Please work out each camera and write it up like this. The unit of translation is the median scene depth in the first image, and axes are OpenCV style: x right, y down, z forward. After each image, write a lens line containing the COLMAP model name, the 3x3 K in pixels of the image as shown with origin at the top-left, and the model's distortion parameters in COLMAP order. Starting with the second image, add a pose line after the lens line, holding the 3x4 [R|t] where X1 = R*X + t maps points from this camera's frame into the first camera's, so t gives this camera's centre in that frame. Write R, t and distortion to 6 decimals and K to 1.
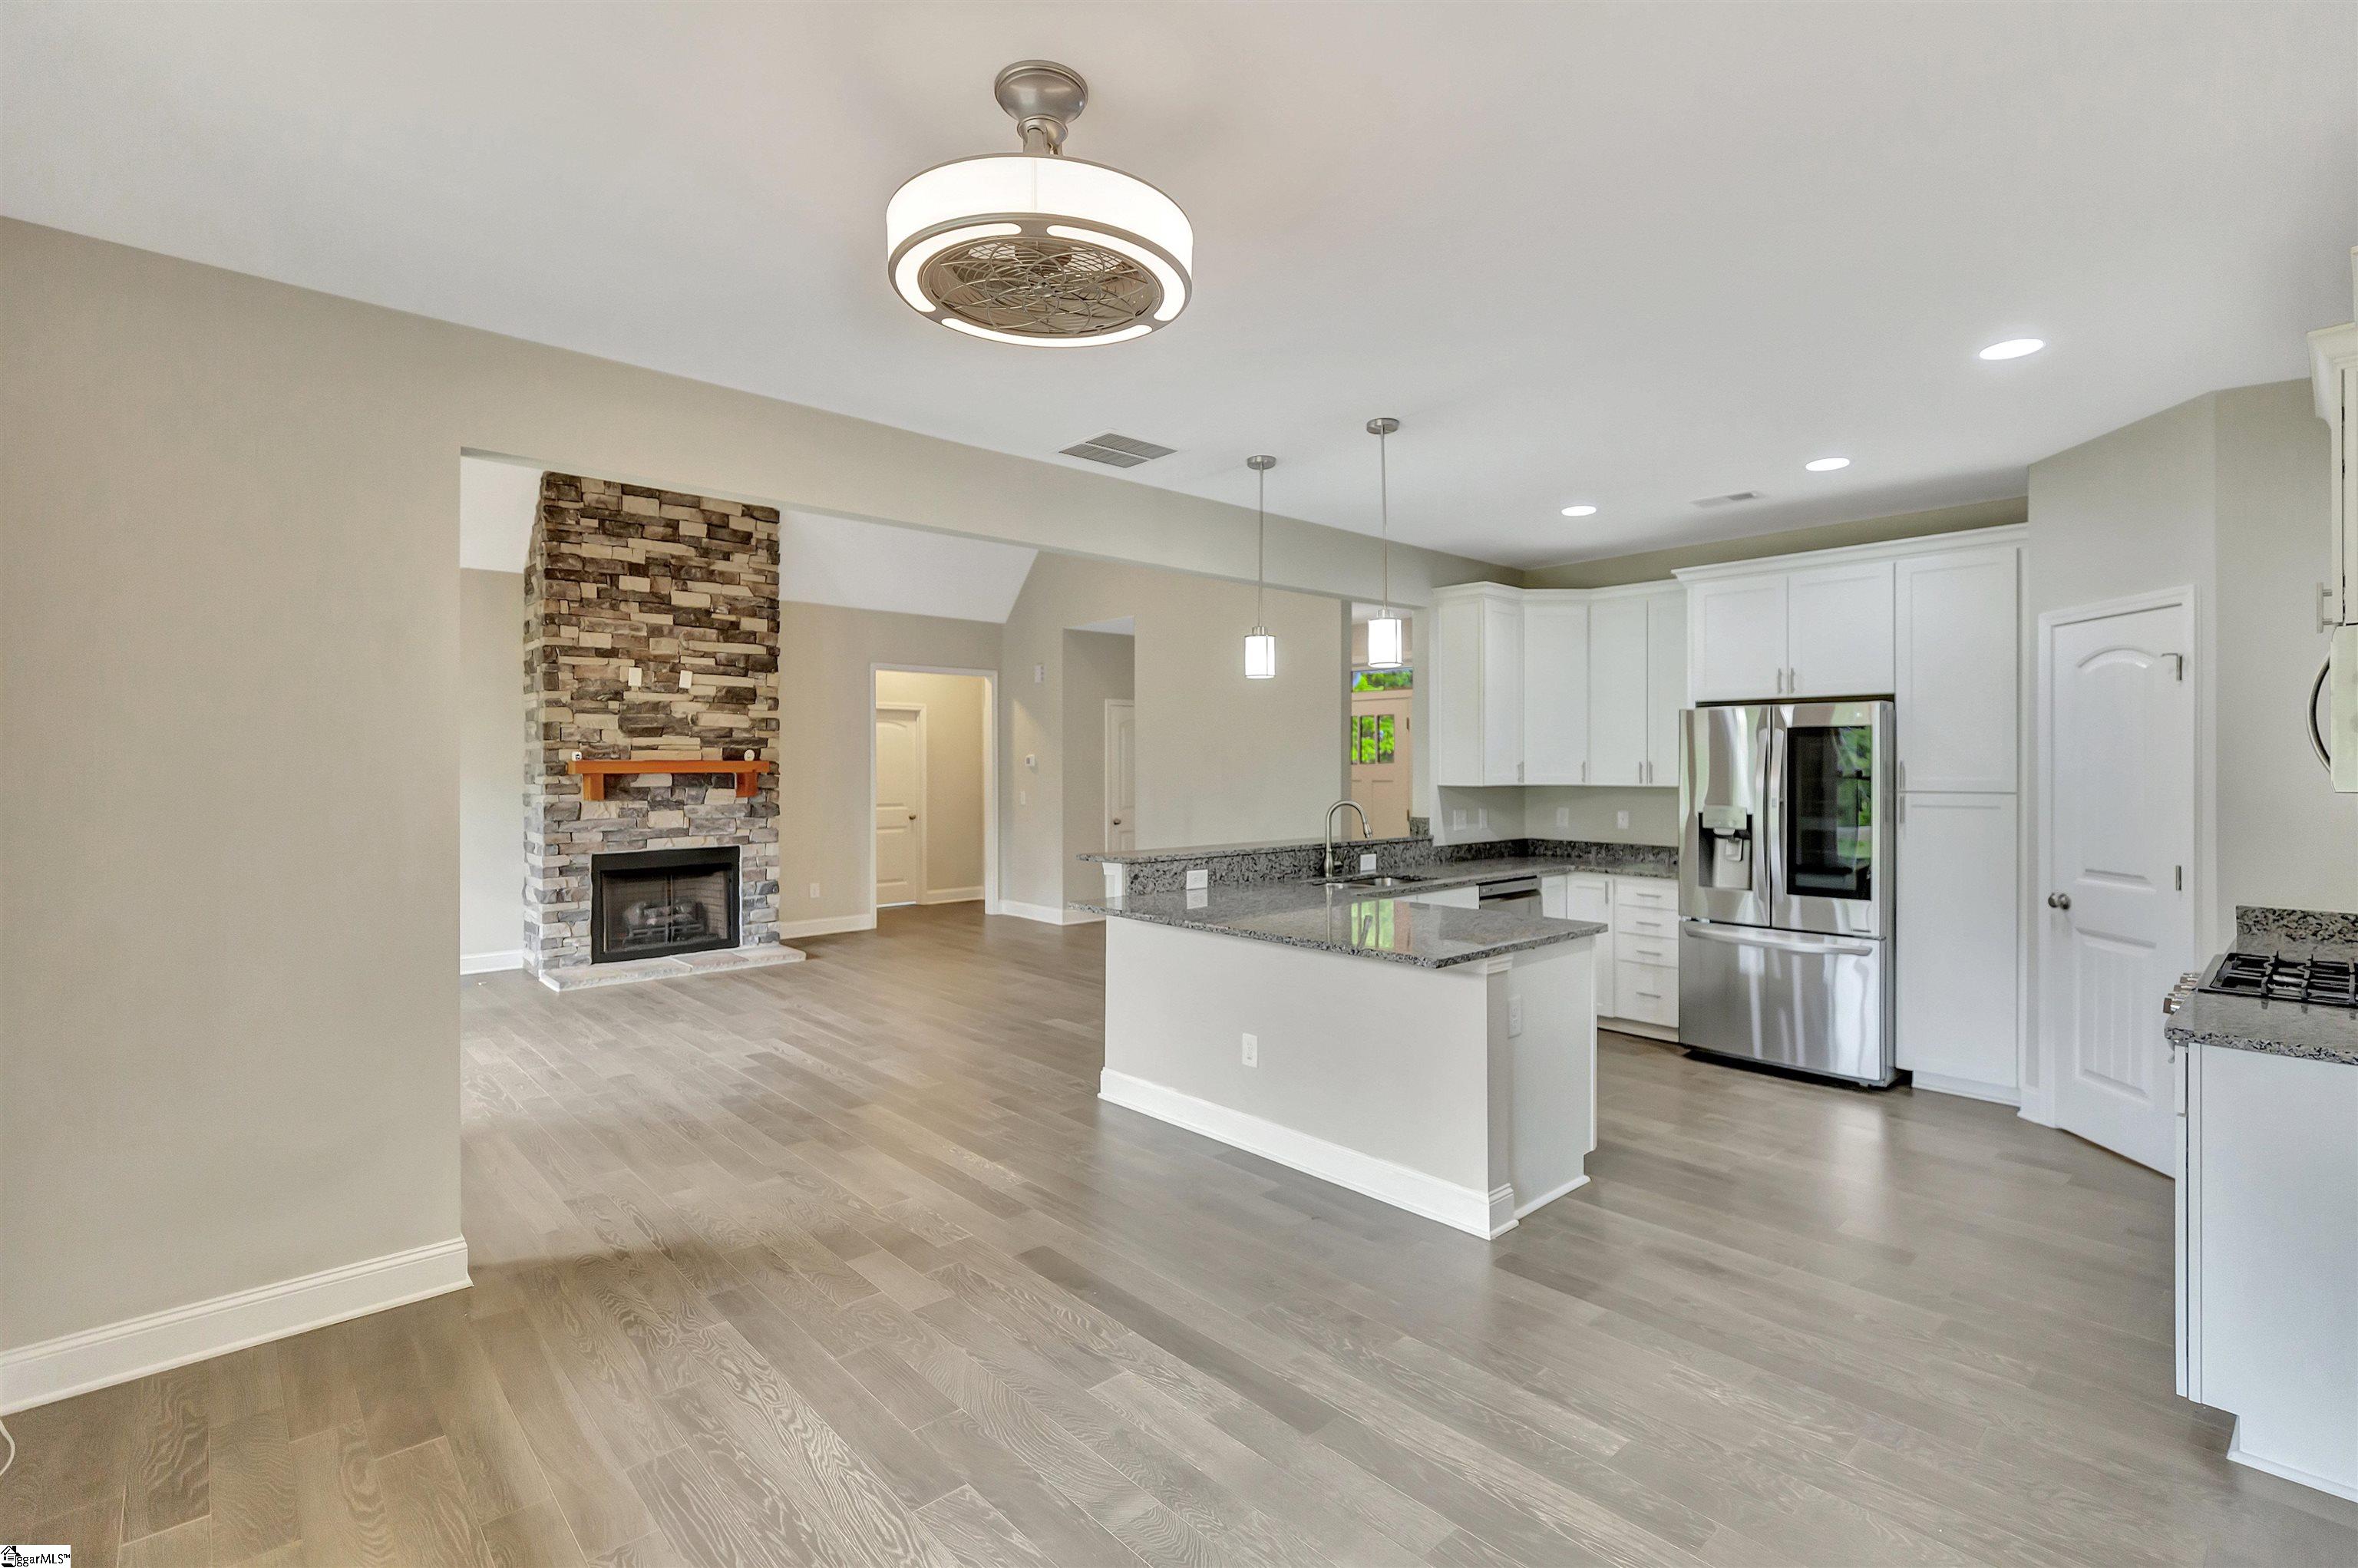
lens RADIAL K [[1073.3, 0, 1192.4], [0, 1073.3, 766.0], [0, 0, 1]] dist [0.003935, -0.000019]
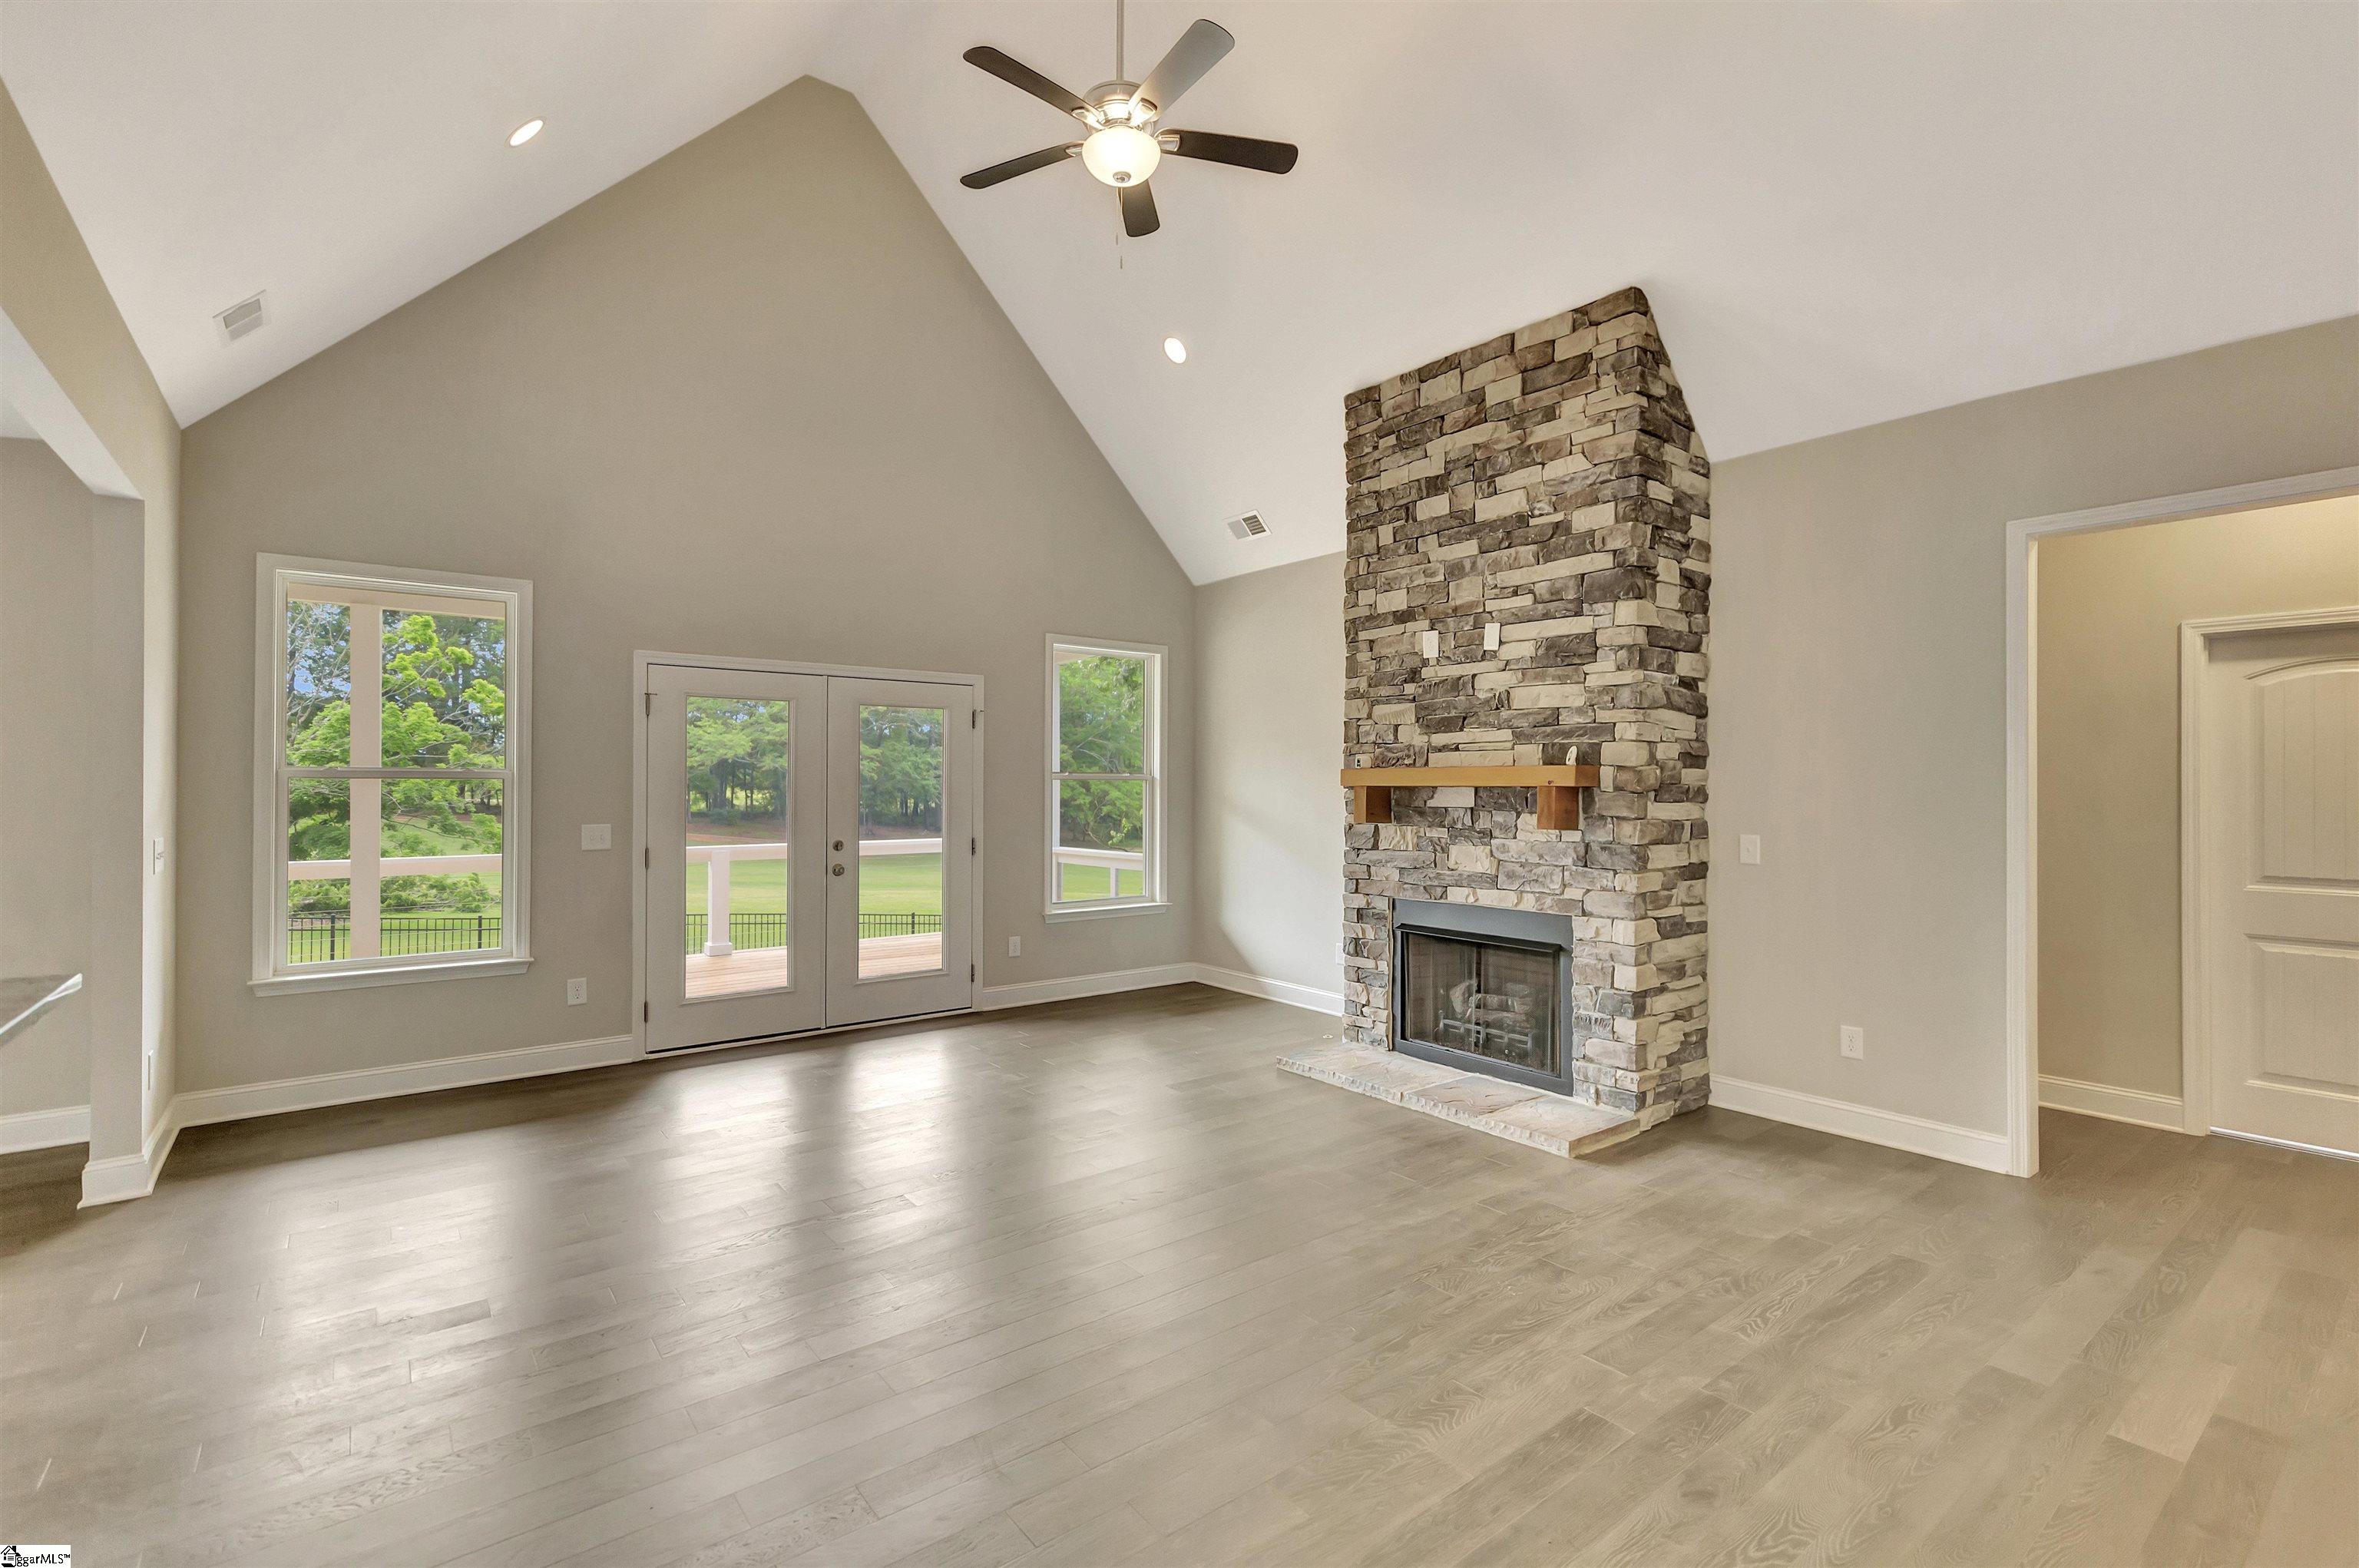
lens RADIAL K [[1054.8, 0, 1191.6], [0, 1054.8, 779.0], [0, 0, 1]] dist [0.000687, -0.000070]
pose [[-0.079937, -0.006422, -0.996779, 0.159717], [-0.004909, 0.999970, -0.006049, 0.007063], [0.996788, 0.004410, -0.079966, 0.919937]]
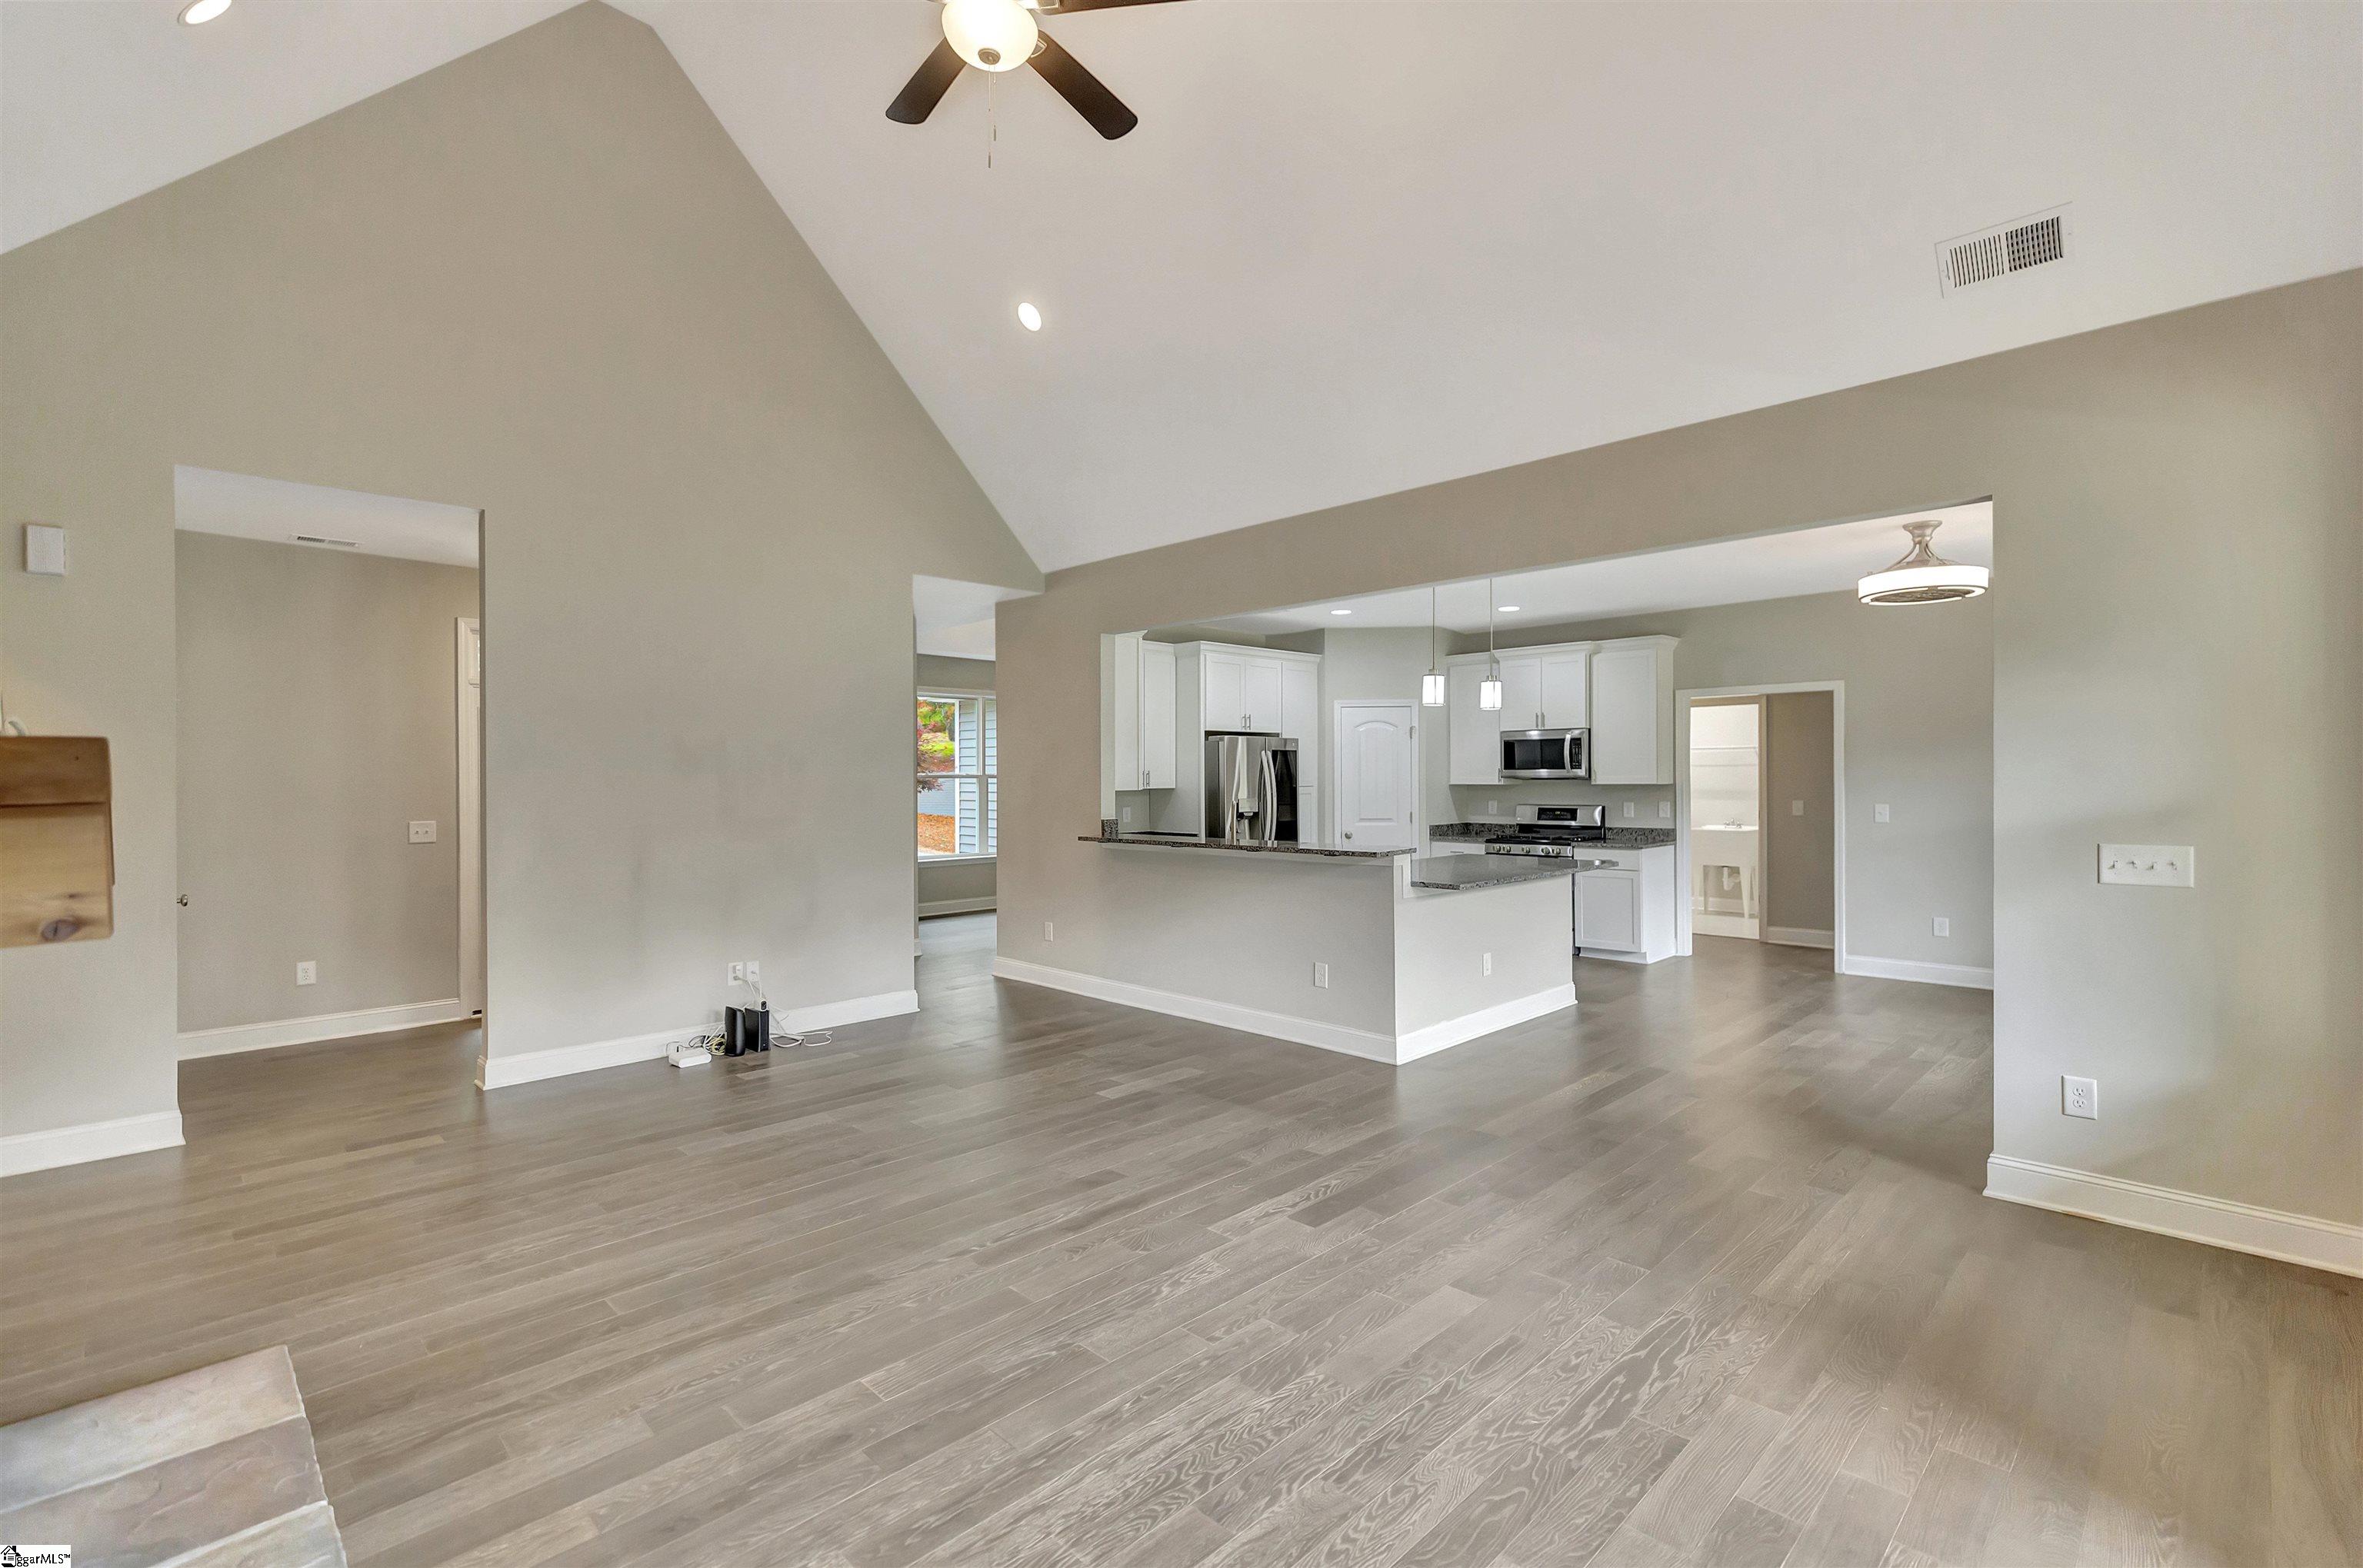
lens RADIAL K [[1068.2, 0, 1189.5], [0, 1068.2, 806.1], [0, 0, 1]] dist [0.002499, -0.000141]
pose [[-0.038051, -0.026518, 0.998924, -0.739867], [0.010256, 0.999585, 0.026926, 0.003829], [-0.999223, 0.011270, -0.037764, 0.785009]]
